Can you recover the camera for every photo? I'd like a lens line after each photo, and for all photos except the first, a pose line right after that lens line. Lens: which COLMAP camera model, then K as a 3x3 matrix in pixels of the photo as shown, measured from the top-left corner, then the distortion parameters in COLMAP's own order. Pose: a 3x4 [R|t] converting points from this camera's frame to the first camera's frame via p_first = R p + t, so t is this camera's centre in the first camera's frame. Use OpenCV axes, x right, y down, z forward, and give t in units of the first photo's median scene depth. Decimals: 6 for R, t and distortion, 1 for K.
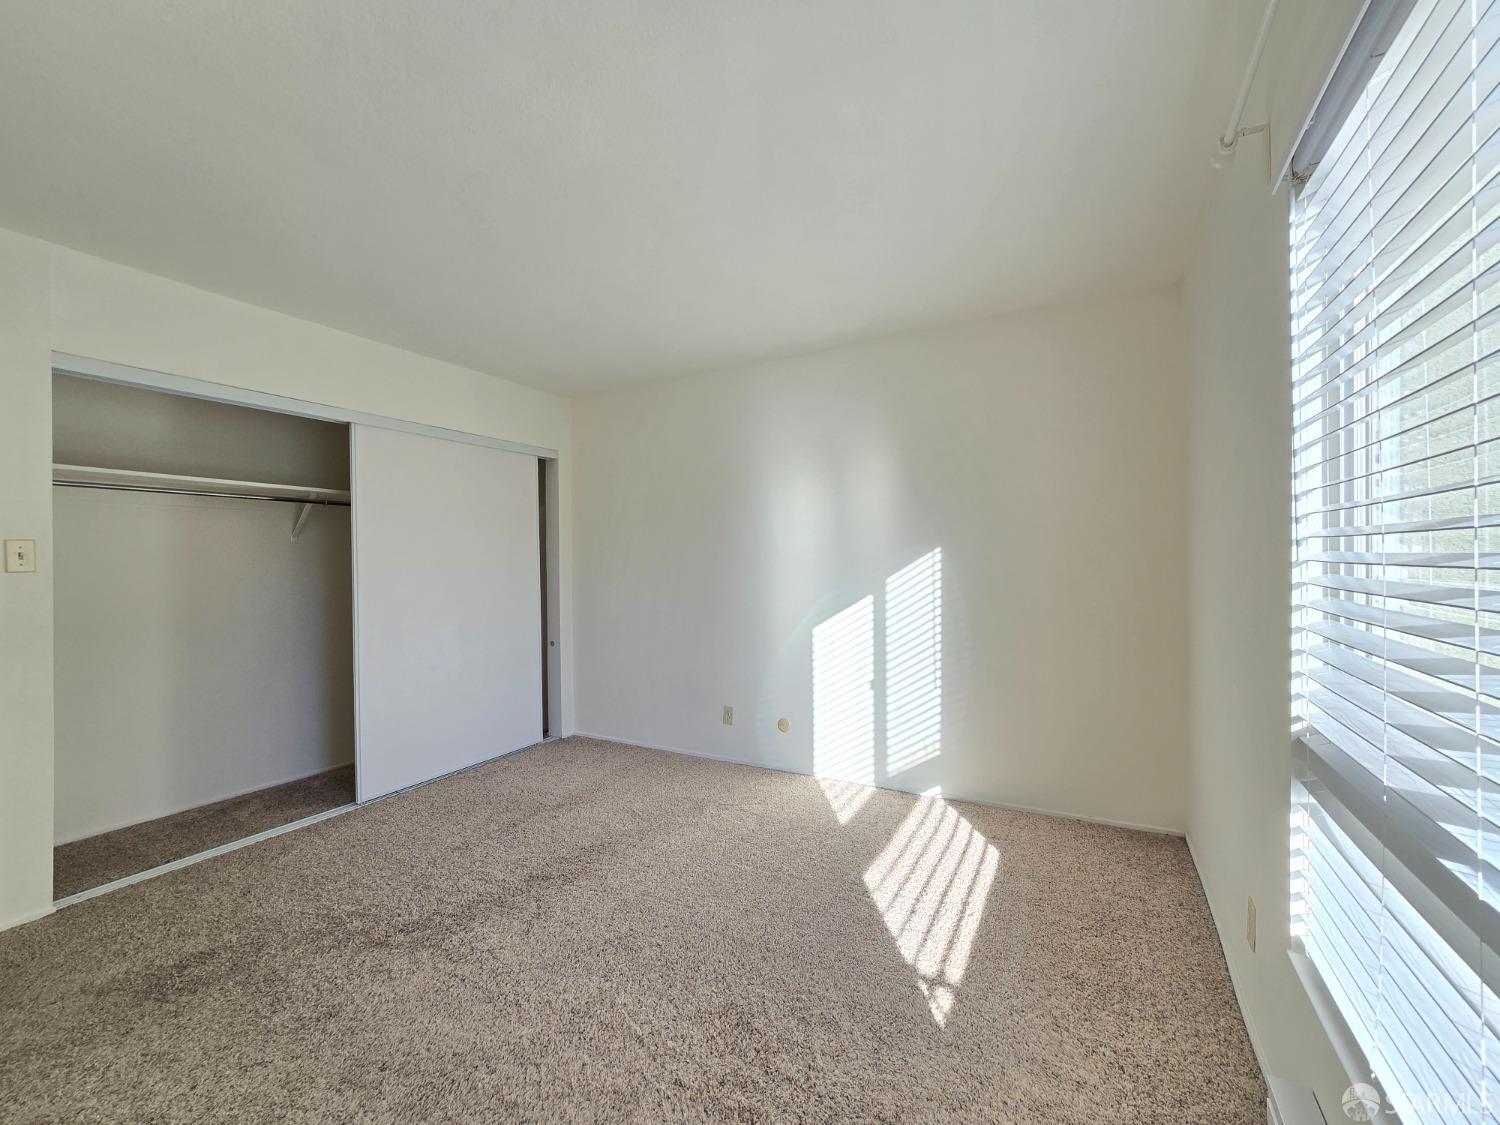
lens RADIAL K [[618.0, 0, 750.0], [0, 618.0, 562.5], [0, 0, 1]] dist [-0.019148, -0.000261]
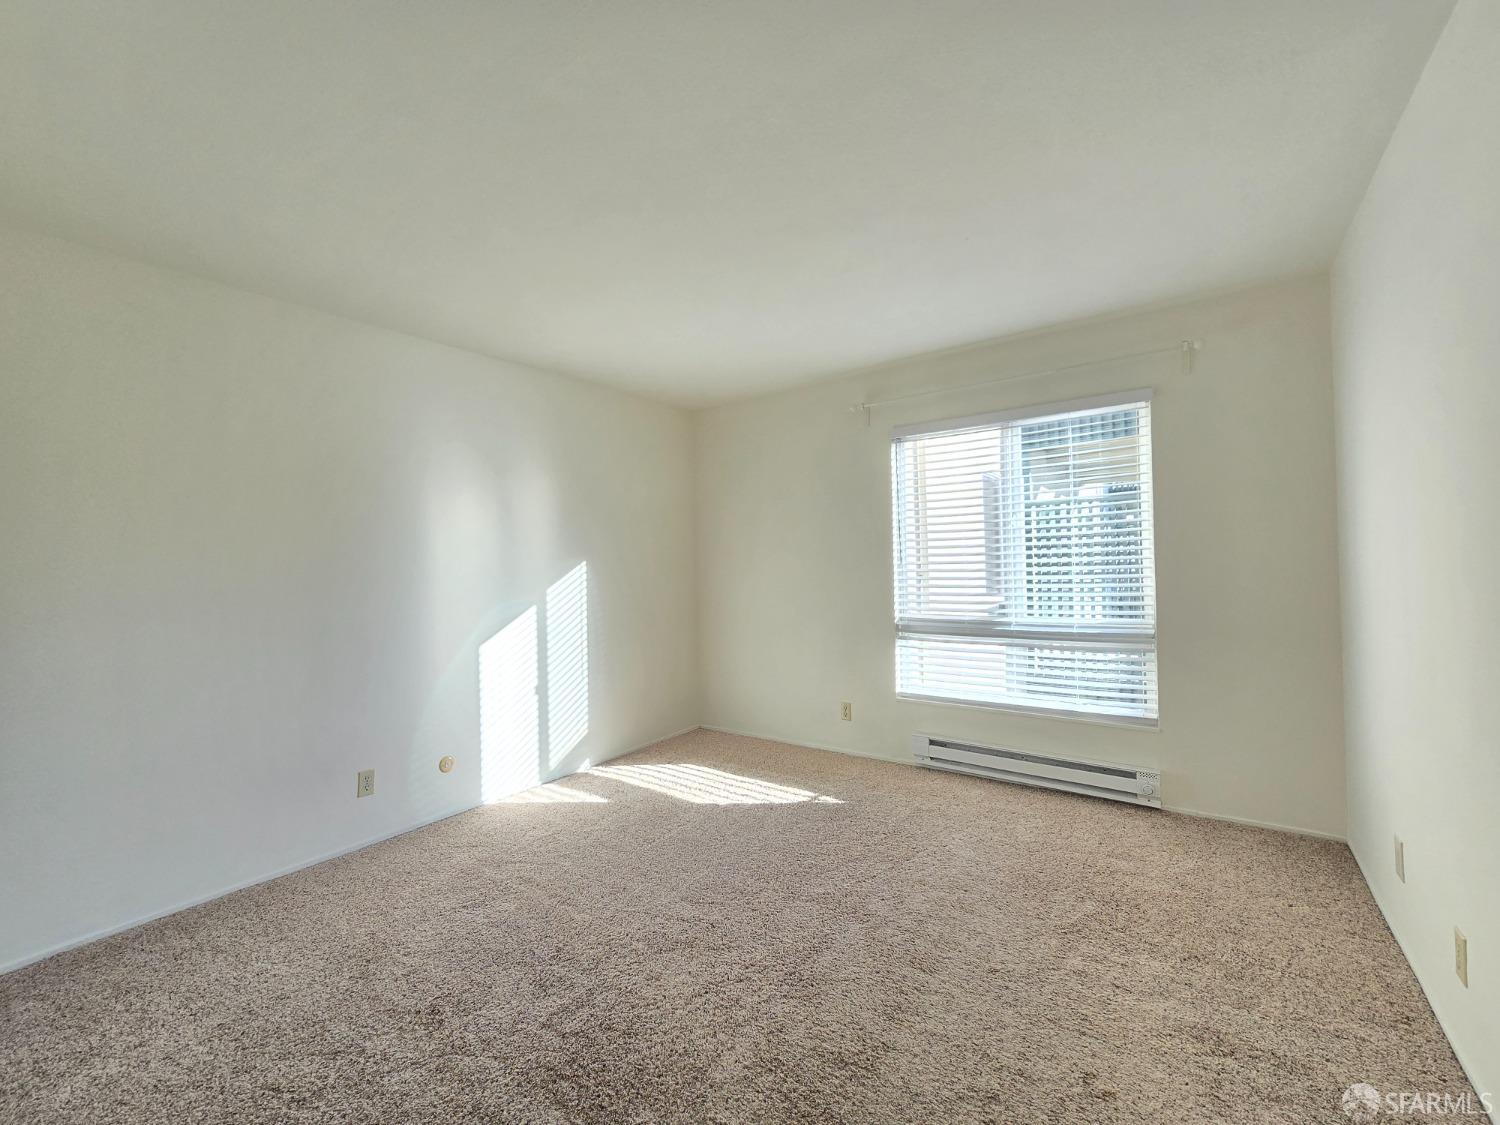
lens RADIAL K [[618.0, 0, 750.0], [0, 618.0, 562.5], [0, 0, 1]] dist [-0.019148, -0.000261]
pose [[0.125209, 0.007387, 0.992103, -0.845013], [0.033124, 0.999384, -0.011621, 0.002932], [-0.991577, 0.034318, 0.124888, 0.514471]]
